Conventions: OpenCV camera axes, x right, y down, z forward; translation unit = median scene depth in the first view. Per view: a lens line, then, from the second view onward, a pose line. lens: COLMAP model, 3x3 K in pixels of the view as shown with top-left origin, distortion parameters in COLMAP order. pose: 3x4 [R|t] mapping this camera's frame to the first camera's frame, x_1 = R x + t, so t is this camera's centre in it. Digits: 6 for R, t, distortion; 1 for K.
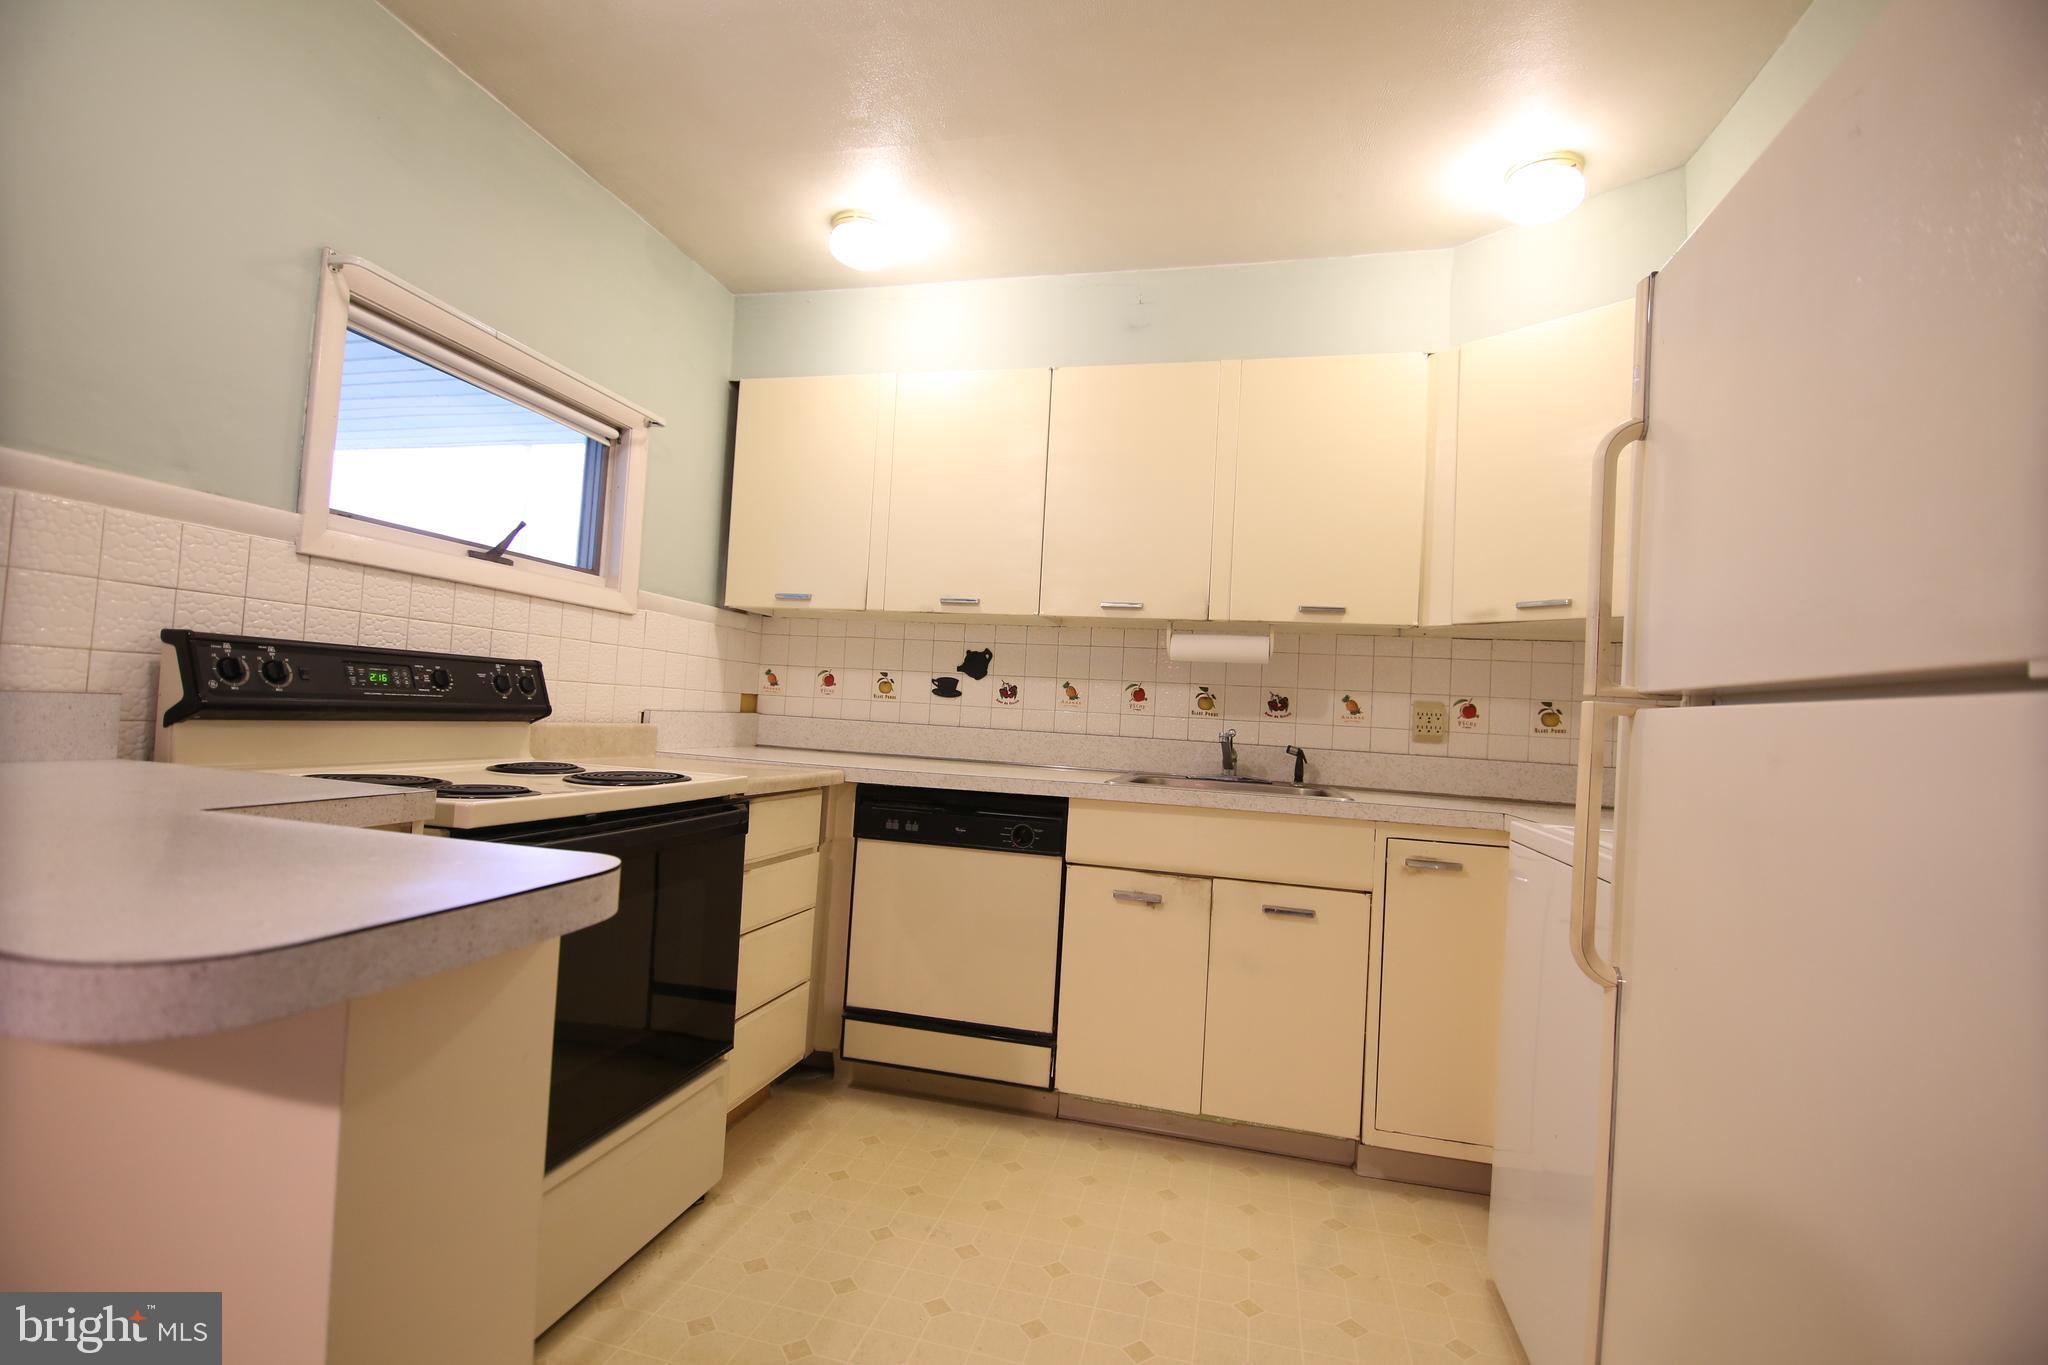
lens RADIAL K [[911.0, 0, 1022.8], [0, 911.0, 677.3], [0, 0, 1]] dist [-0.000229, -0.011665]
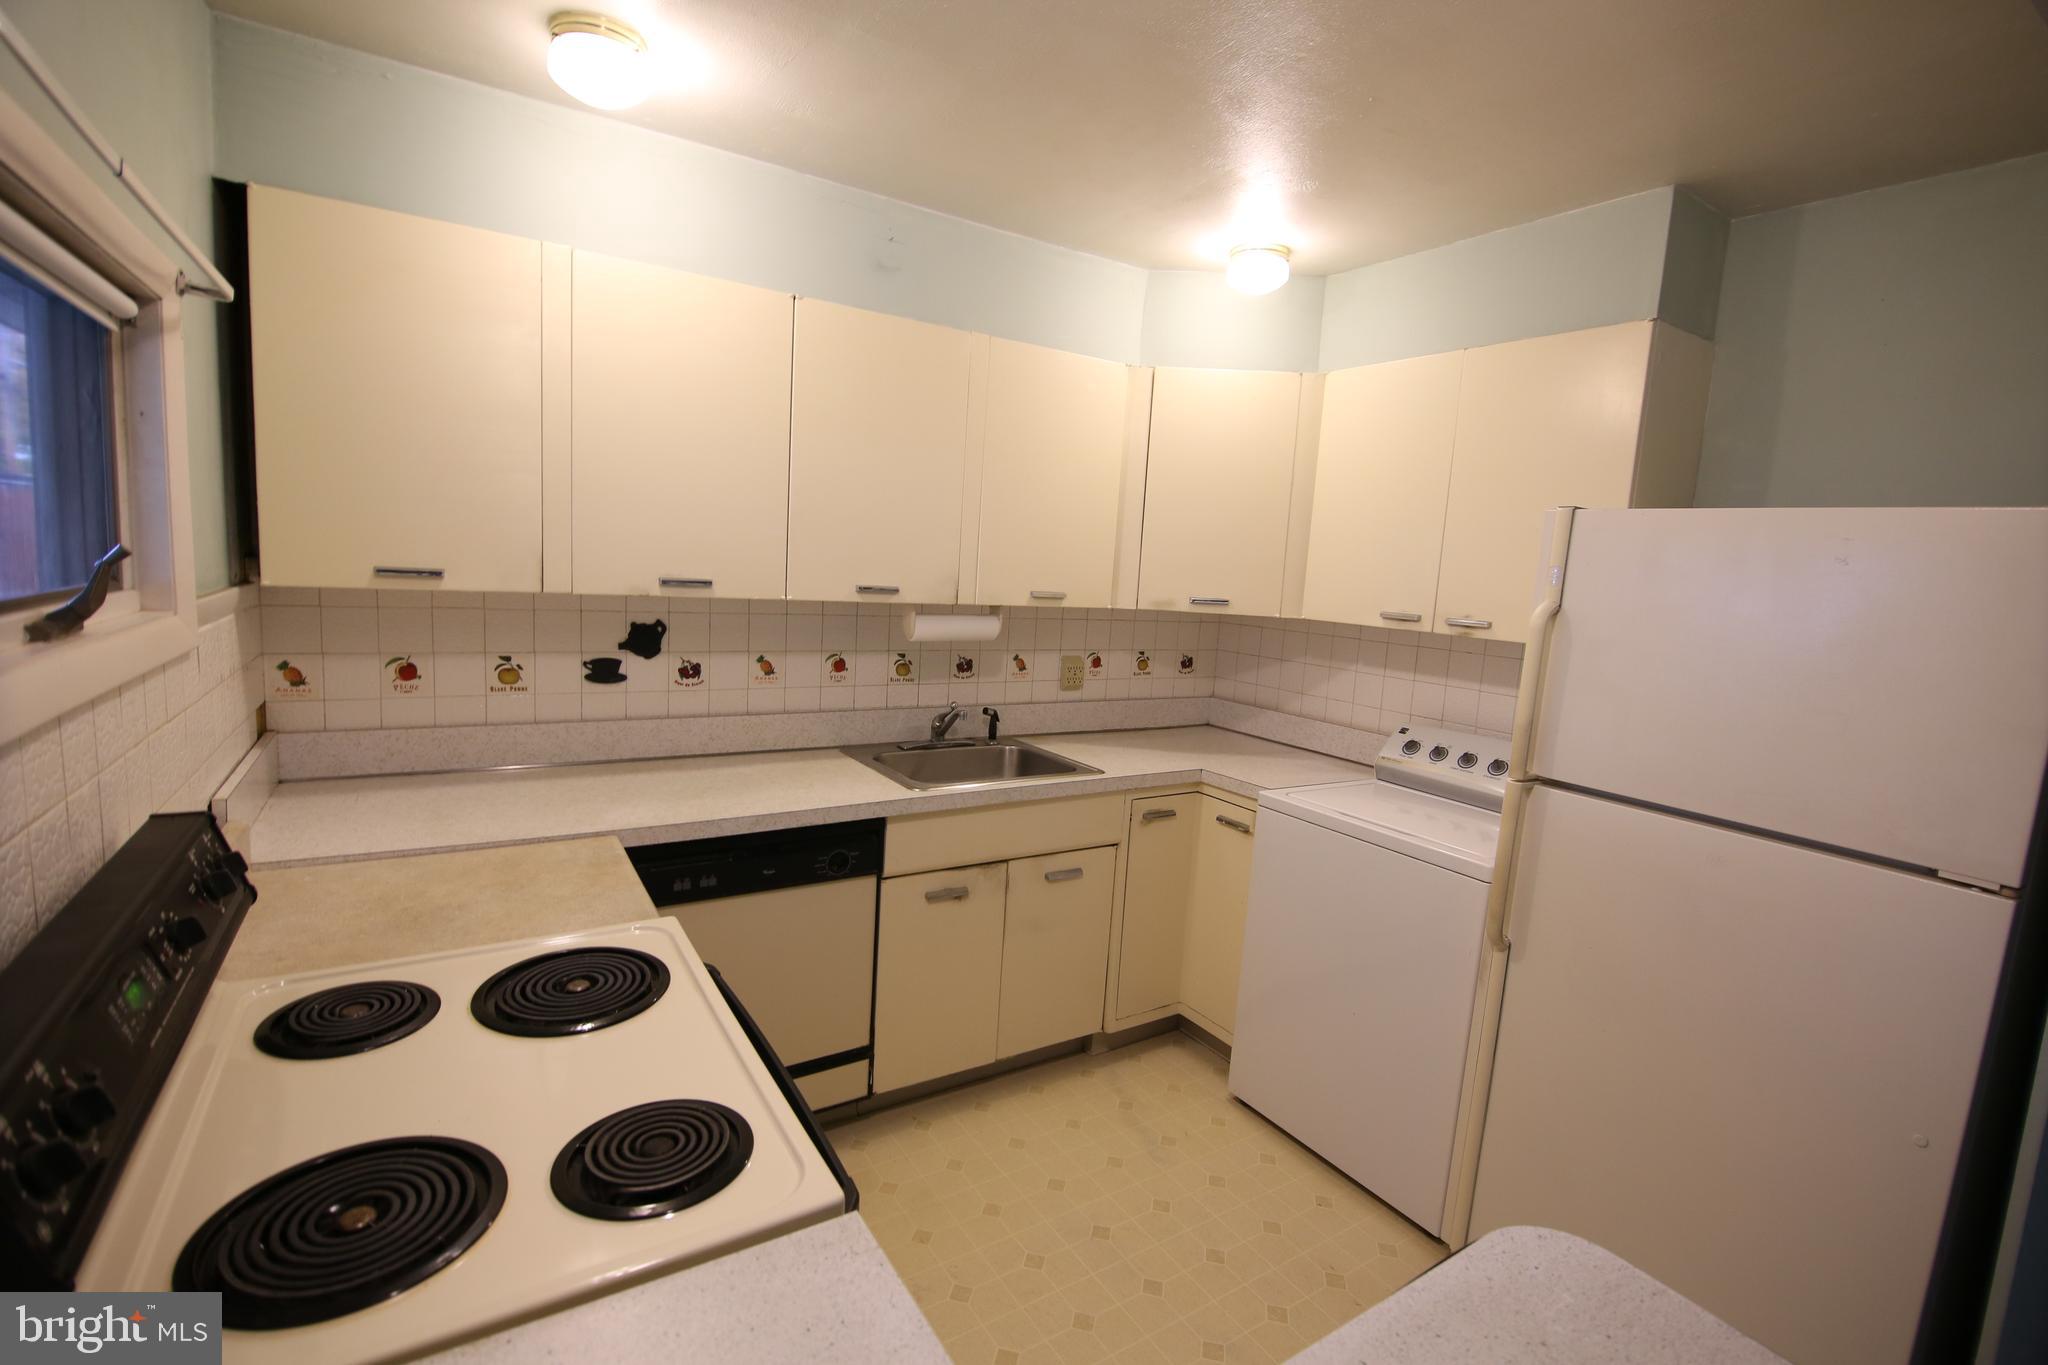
lens RADIAL K [[911.0, 0, 1022.8], [0, 911.0, 677.3], [0, 0, 1]] dist [-0.000229, -0.011665]
pose [[0.688832, -0.107613, 0.716889, -0.501104], [-0.050276, 0.979447, 0.195334, -0.194116], [-0.723176, -0.170594, 0.669264, 0.276416]]
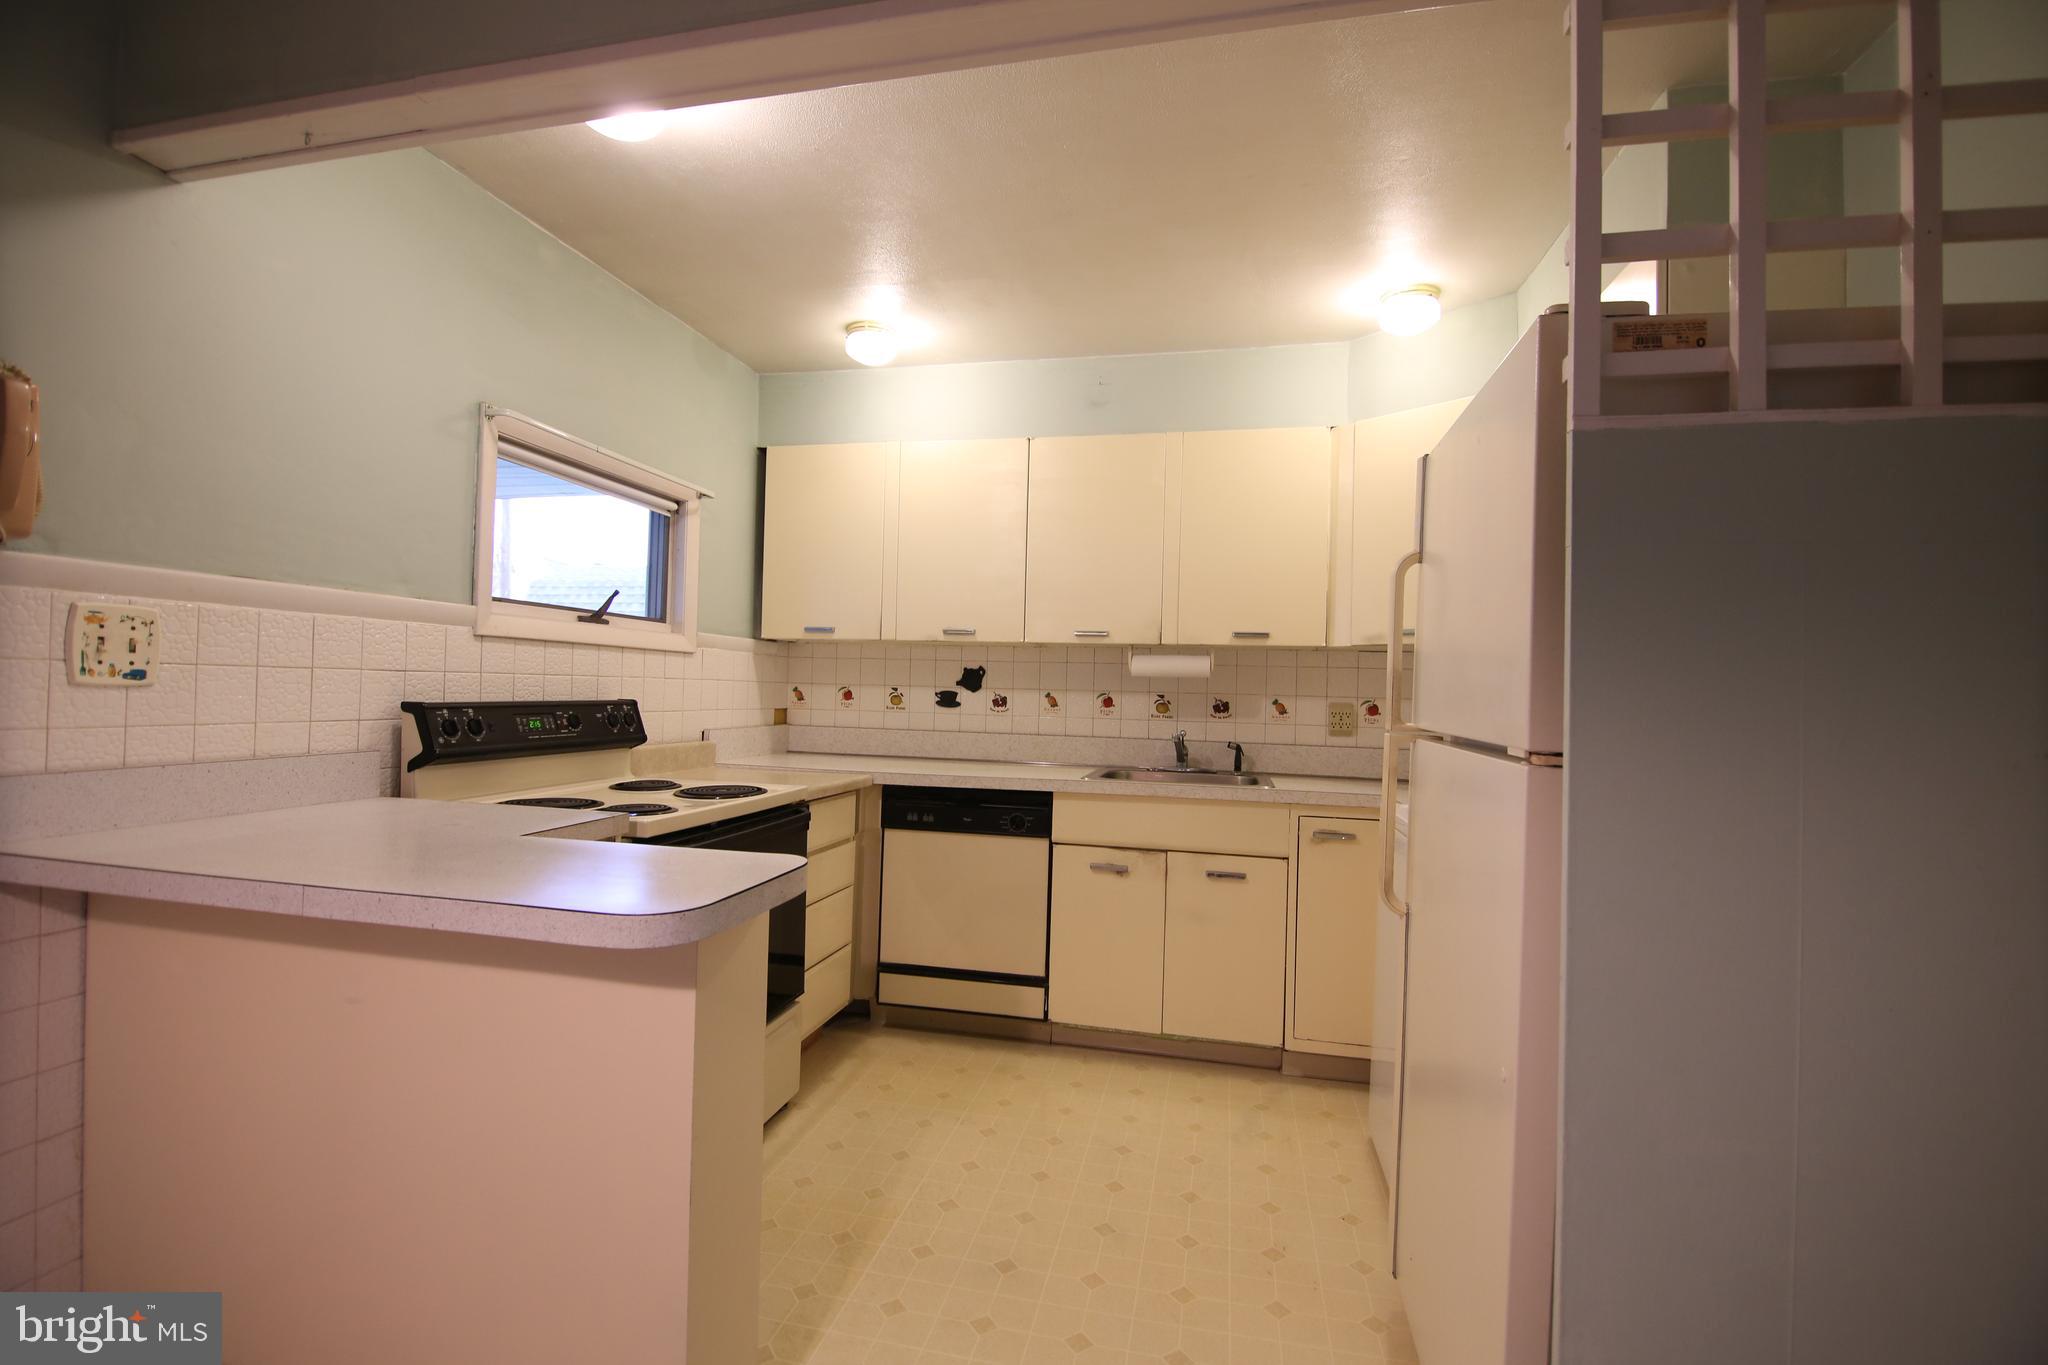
lens RADIAL K [[911.0, 0, 1022.8], [0, 911.0, 677.3], [0, 0, 1]] dist [-0.000229, -0.011665]
pose [[0.999283, -0.028787, 0.024591, -0.017409], [0.028097, 0.999215, 0.027939, -0.060970], [-0.025376, -0.027228, 0.999307, -0.249962]]
